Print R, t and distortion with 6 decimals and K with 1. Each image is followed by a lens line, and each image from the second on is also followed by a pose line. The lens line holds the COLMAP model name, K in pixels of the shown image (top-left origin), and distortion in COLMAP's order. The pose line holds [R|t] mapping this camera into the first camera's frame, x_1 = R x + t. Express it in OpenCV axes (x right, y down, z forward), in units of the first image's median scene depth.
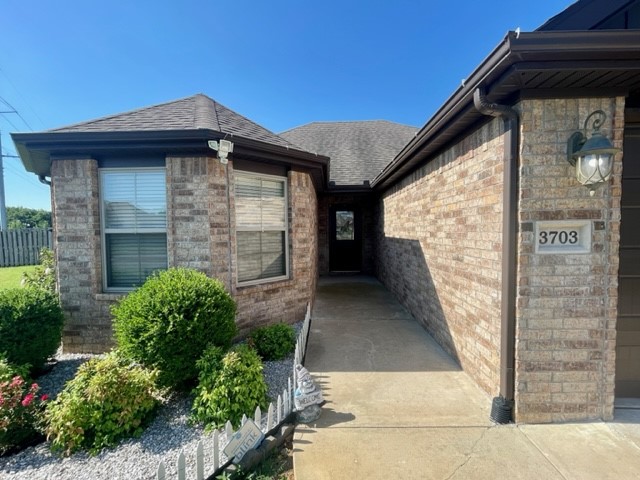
lens RADIAL K [[278.2, 0, 319.7], [0, 278.2, 240.9], [0, 0, 1]] dist [-0.004965, 0.000336]
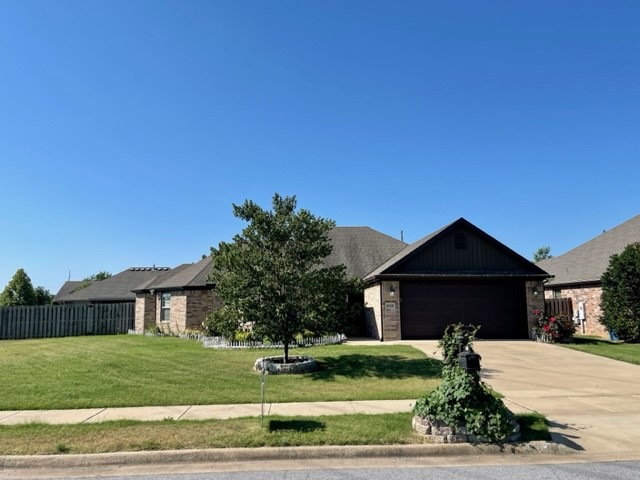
lens RADIAL K [[518.6, 0, 319.5], [0, 518.6, 240.7], [0, 0, 1]] dist [0.012636, 0.016968]
pose [[0.995795, 0.016398, 0.090128, -1.430179], [-0.000411, 0.984639, -0.174600, 0.504355], [-0.091606, 0.173828, 0.980506, -8.989824]]
